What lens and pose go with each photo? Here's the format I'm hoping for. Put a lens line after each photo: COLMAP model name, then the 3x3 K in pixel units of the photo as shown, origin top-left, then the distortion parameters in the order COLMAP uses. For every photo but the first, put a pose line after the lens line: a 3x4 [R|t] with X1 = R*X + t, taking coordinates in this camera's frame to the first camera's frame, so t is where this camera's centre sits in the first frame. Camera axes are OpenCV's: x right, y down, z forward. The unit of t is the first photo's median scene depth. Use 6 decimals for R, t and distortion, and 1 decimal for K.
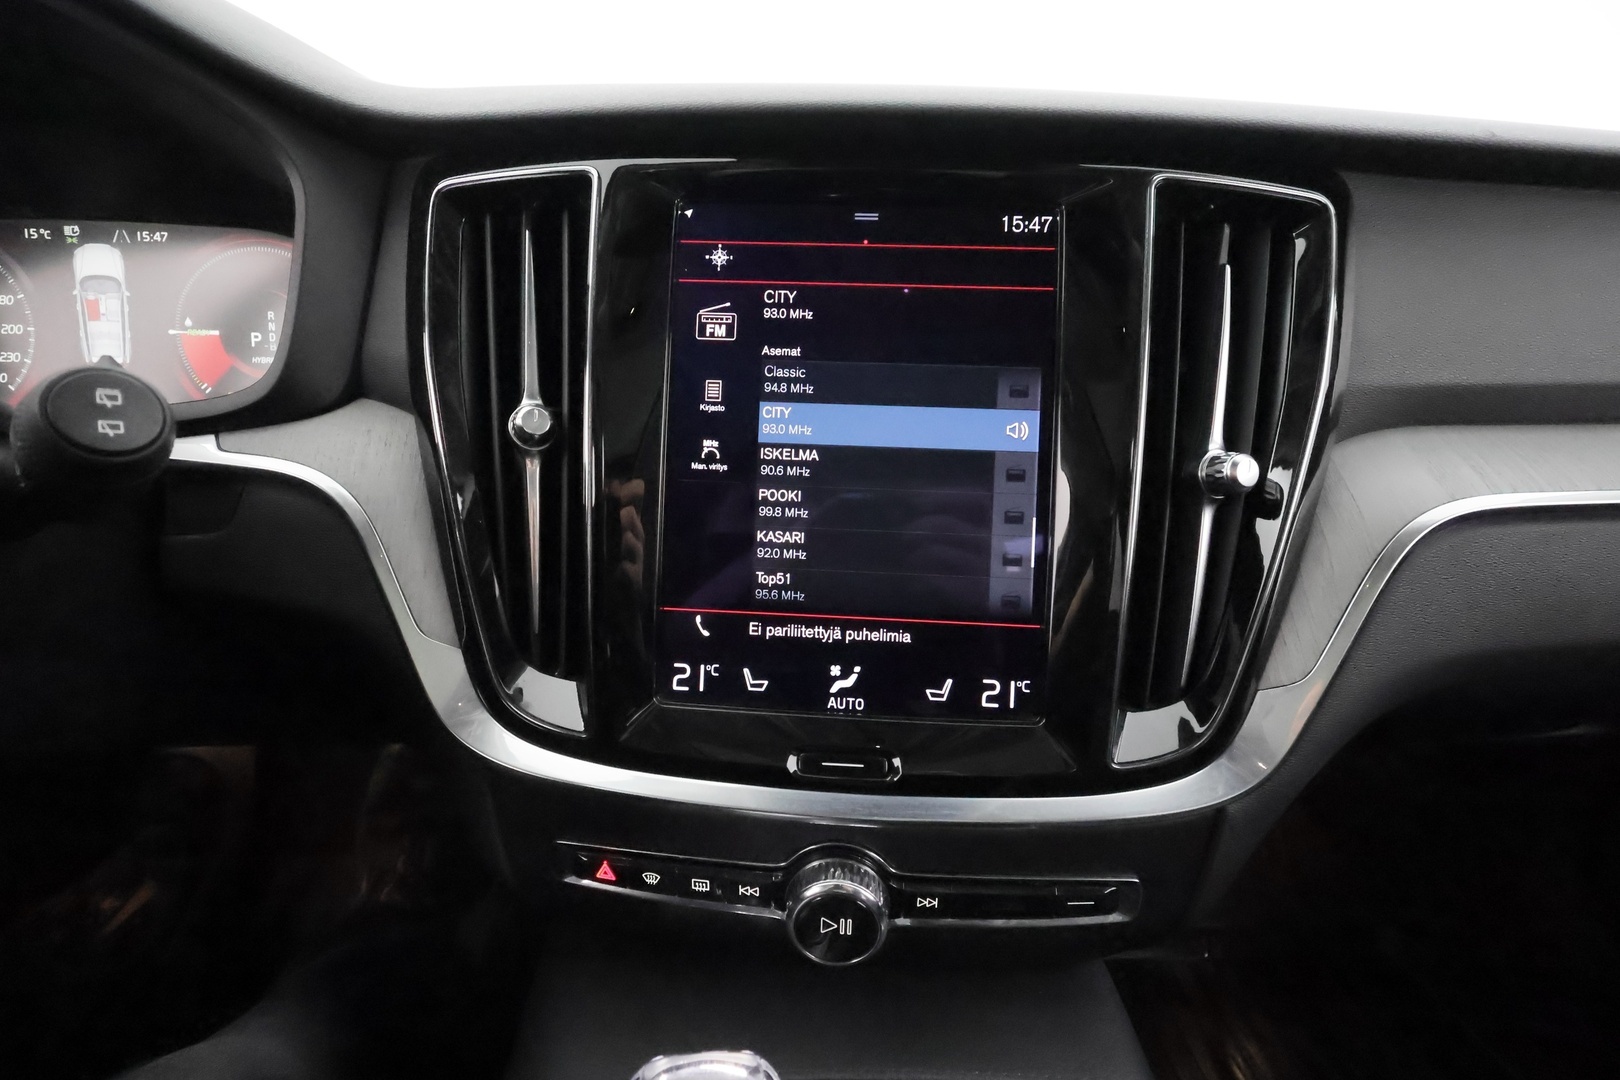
lens RADIAL K [[733.2, 0, 808.5], [0, 733.2, 495.0], [0, 0, 1]] dist [-0.000503, 0.000243]
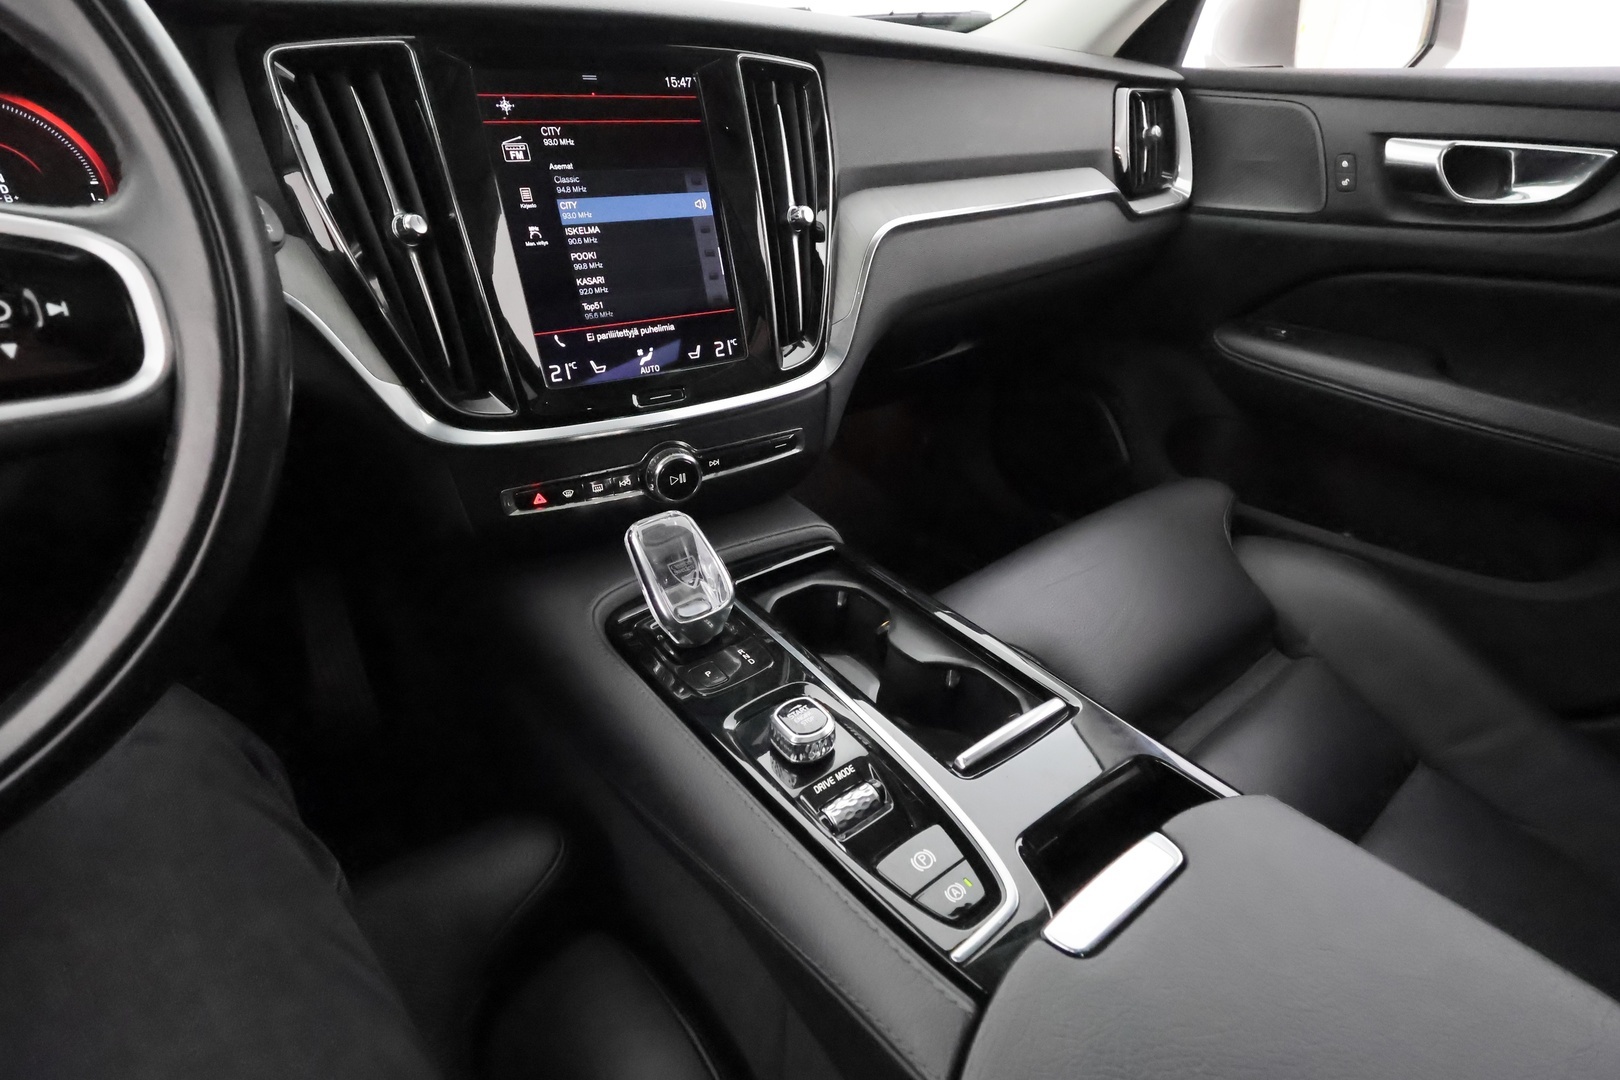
lens RADIAL K [[773.4, 0, 810.0], [0, 773.4, 540.0], [0, 0, 1]] dist [0.000492, 0.000273]
pose [[0.828093, -0.288485, 0.480665, -0.661929], [0.191326, 0.951383, 0.241381, 0.296625], [-0.526931, -0.107922, 0.843028, -0.874361]]
